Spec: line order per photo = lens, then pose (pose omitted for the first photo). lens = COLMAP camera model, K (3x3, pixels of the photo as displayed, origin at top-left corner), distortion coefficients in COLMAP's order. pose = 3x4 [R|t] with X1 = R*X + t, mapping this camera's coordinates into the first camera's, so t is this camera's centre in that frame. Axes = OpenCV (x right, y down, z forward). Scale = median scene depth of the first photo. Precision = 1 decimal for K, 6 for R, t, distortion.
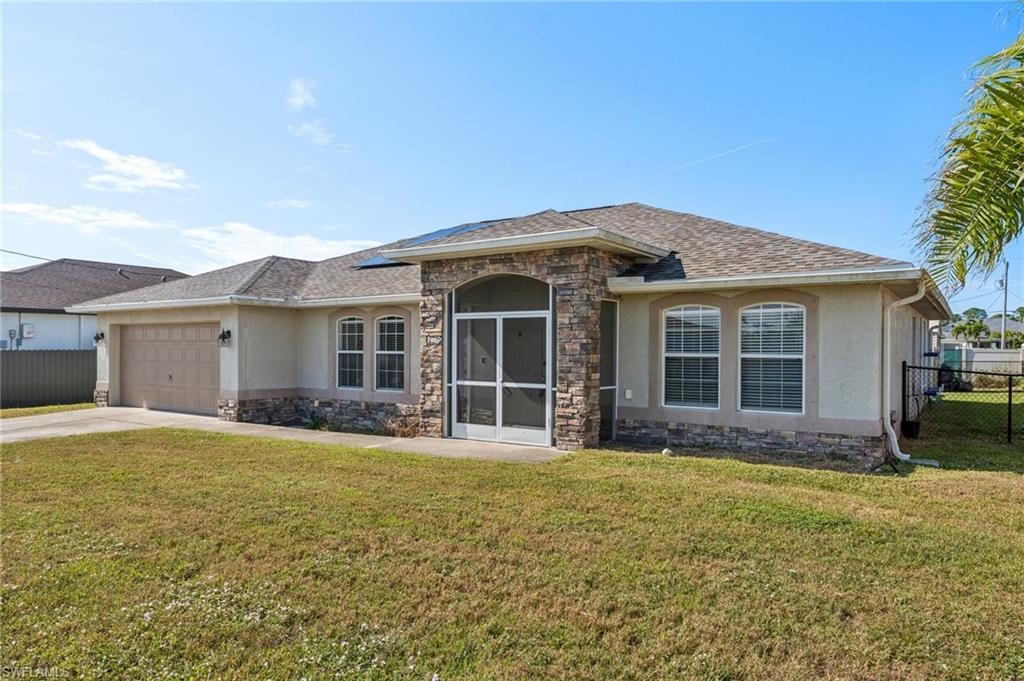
lens RADIAL K [[674.5, 0, 512.0], [0, 674.5, 340.5], [0, 0, 1]] dist [-0.013931, -0.001257]
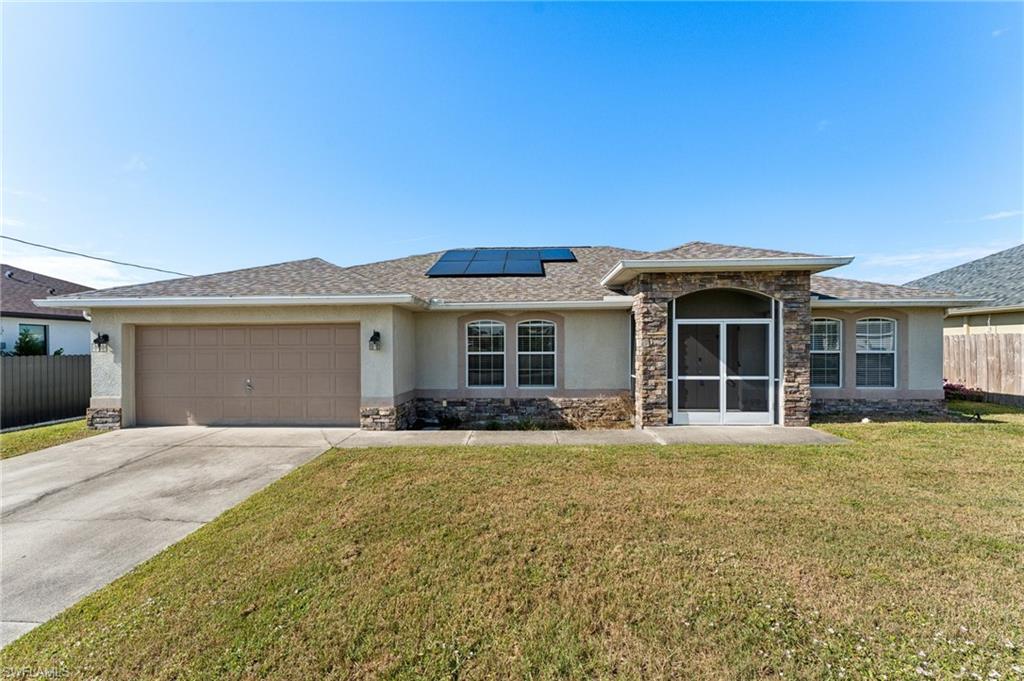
lens RADIAL K [[415.2, 0, 507.6], [0, 415.2, 350.1], [0, 0, 1]] dist [0.001446, 0.000043]
pose [[0.851649, -0.011501, 0.523987, -0.717334], [0.002581, 0.999839, 0.017750, 0.000020], [-0.524107, -0.013765, 0.851541, 0.536331]]
